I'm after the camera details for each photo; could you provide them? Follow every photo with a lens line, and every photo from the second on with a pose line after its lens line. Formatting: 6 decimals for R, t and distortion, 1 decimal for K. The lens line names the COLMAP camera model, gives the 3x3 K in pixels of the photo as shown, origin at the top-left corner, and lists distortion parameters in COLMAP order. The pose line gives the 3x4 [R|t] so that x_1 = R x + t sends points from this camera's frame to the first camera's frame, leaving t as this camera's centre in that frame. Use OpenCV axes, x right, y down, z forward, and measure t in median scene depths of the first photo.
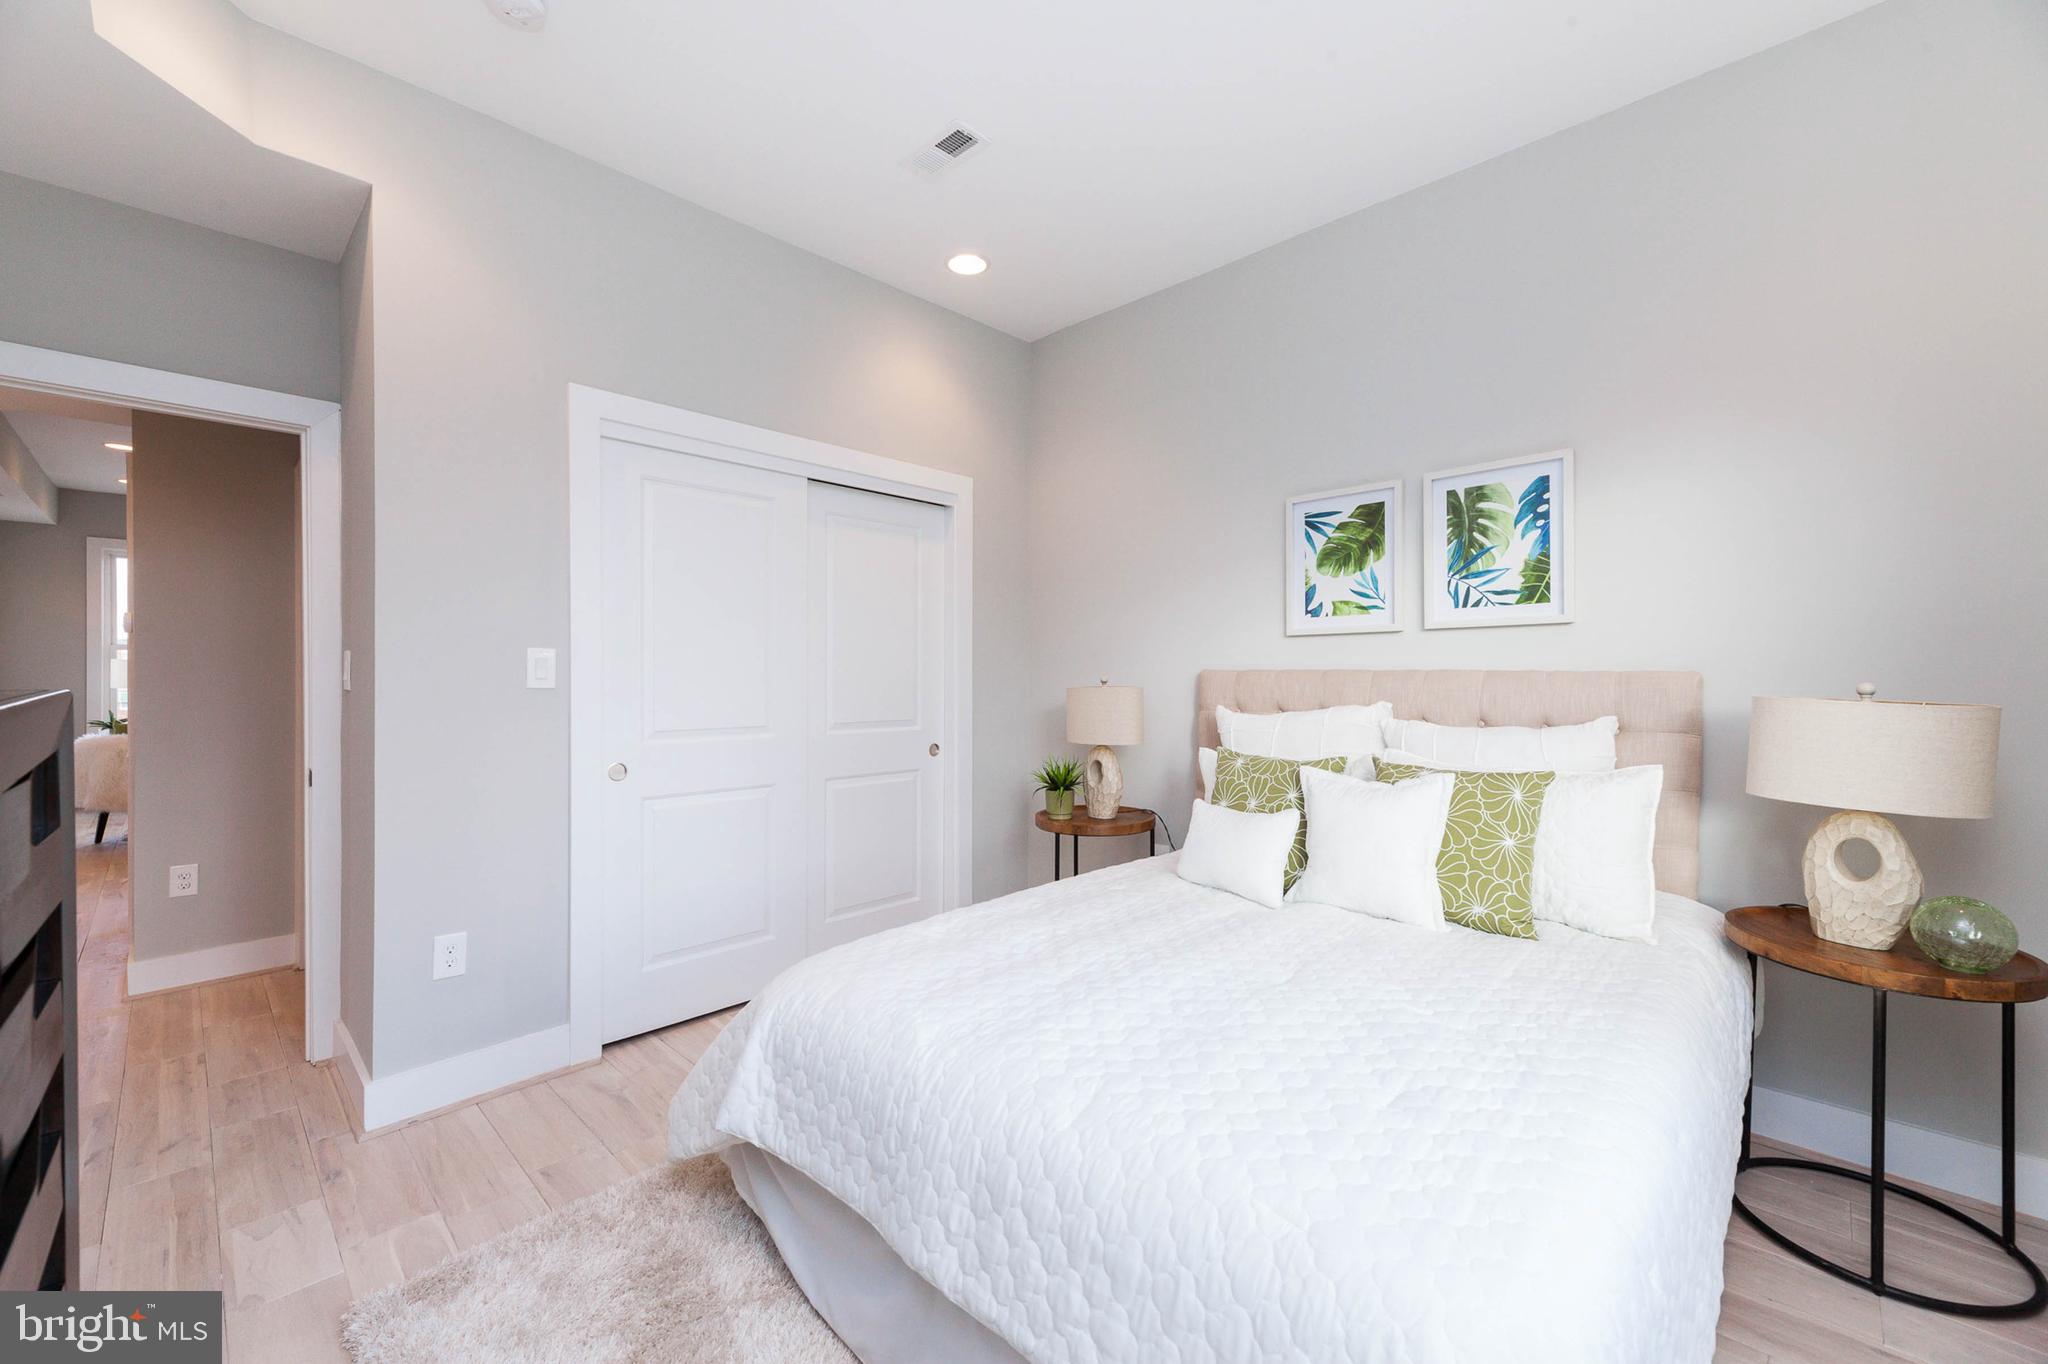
lens RADIAL K [[815.9, 0, 1024.0], [0, 815.9, 682.0], [0, 0, 1]] dist [0.000466, -0.000049]
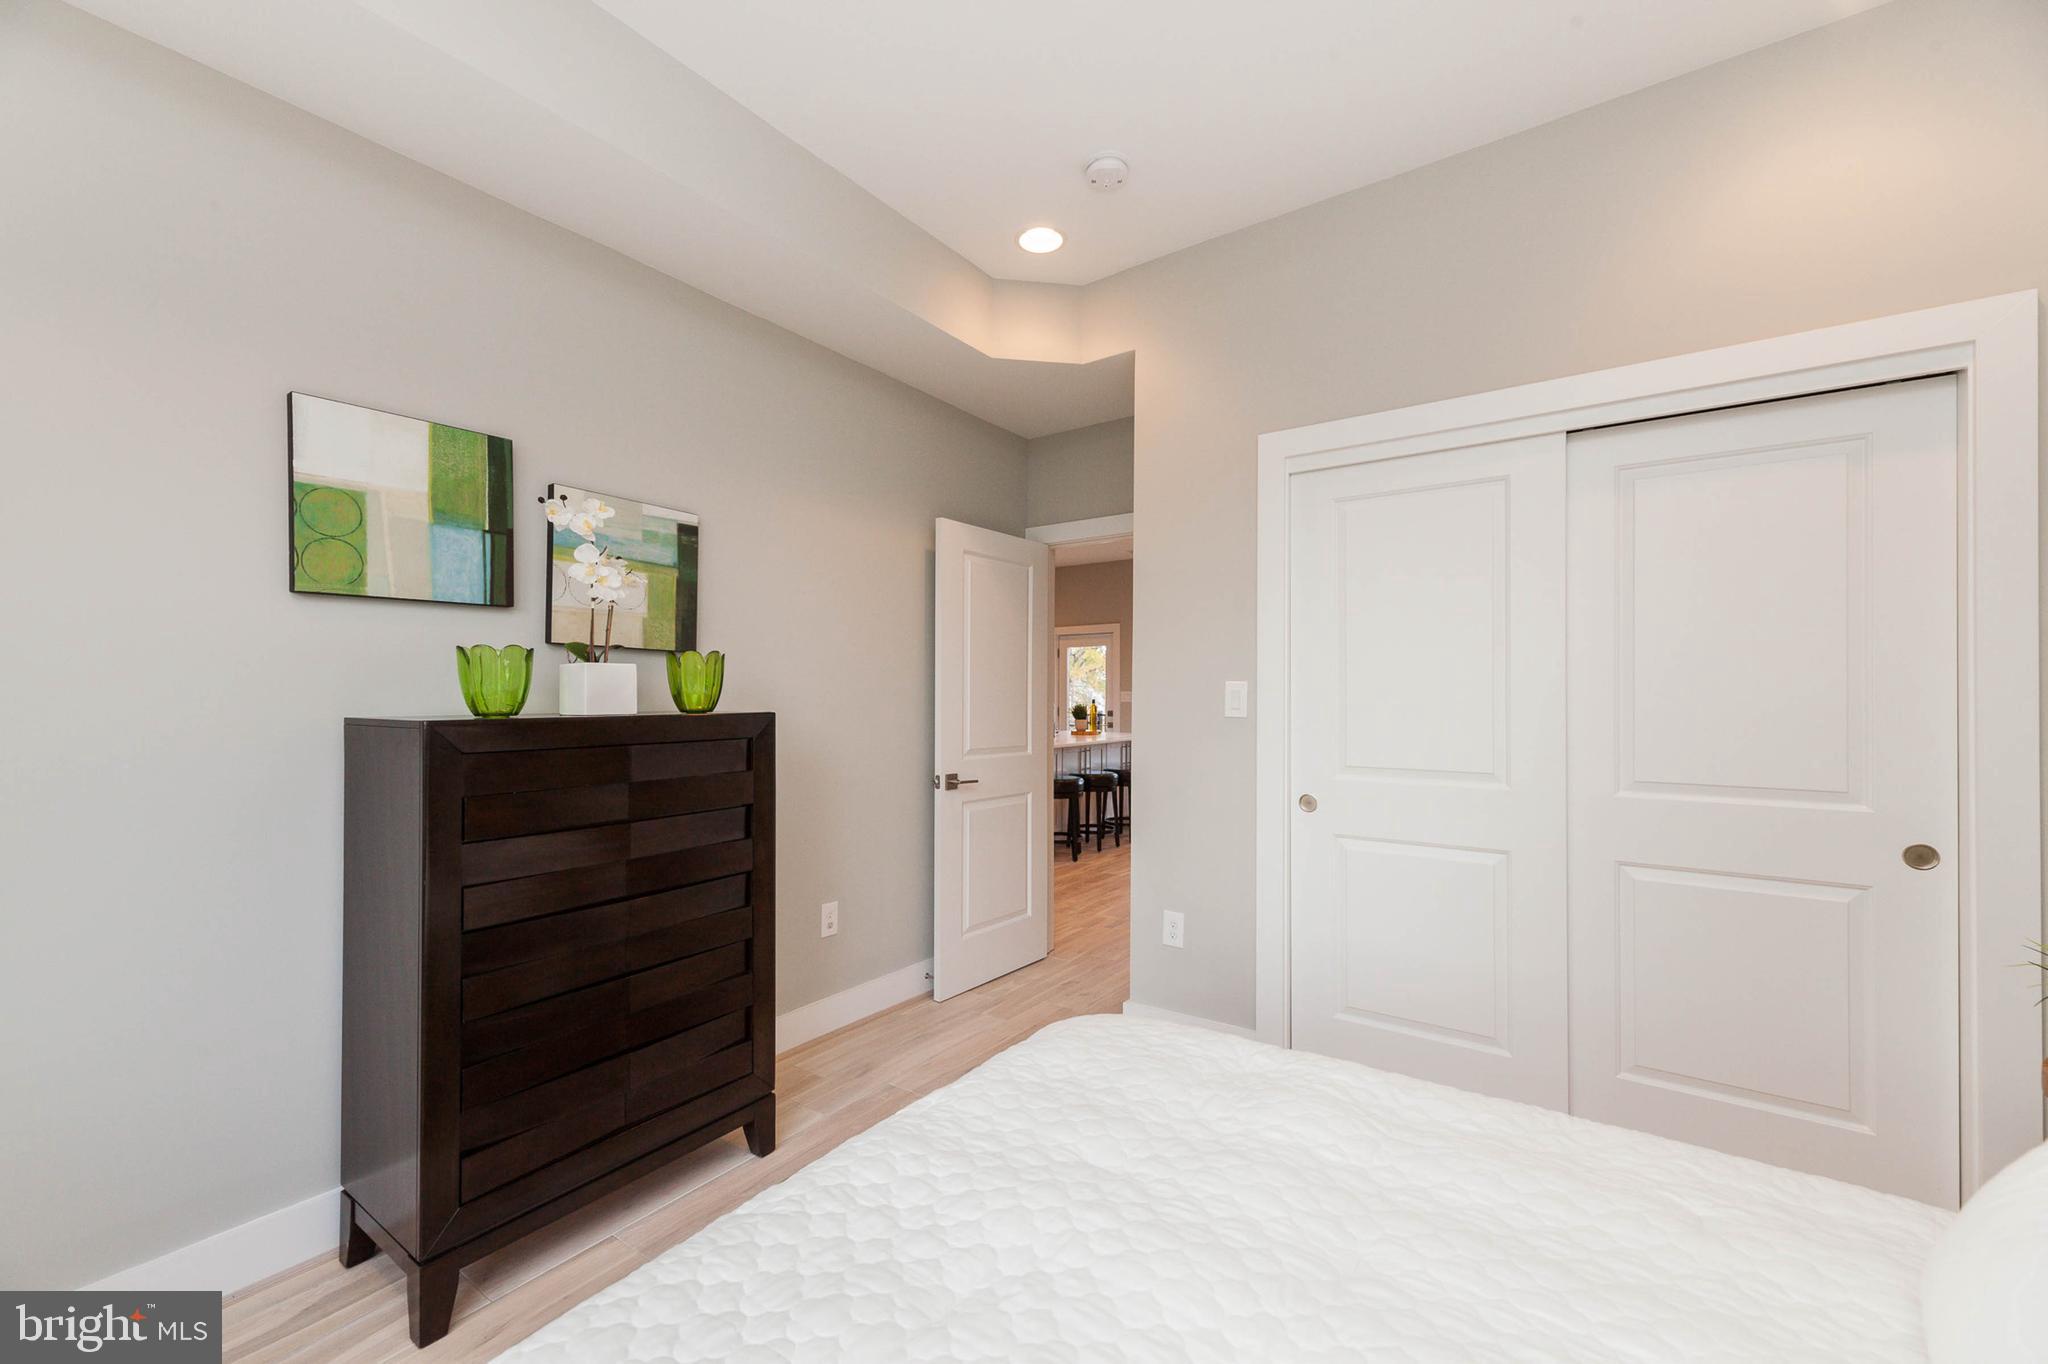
lens RADIAL K [[815.9, 0, 1024.0], [0, 815.9, 682.0], [0, 0, 1]] dist [0.000466, -0.000049]
pose [[0.152733, -0.016162, -0.988135, 0.471032], [-0.012595, 0.999753, -0.018298, -0.016478], [0.988187, 0.015241, 0.152491, 0.541826]]
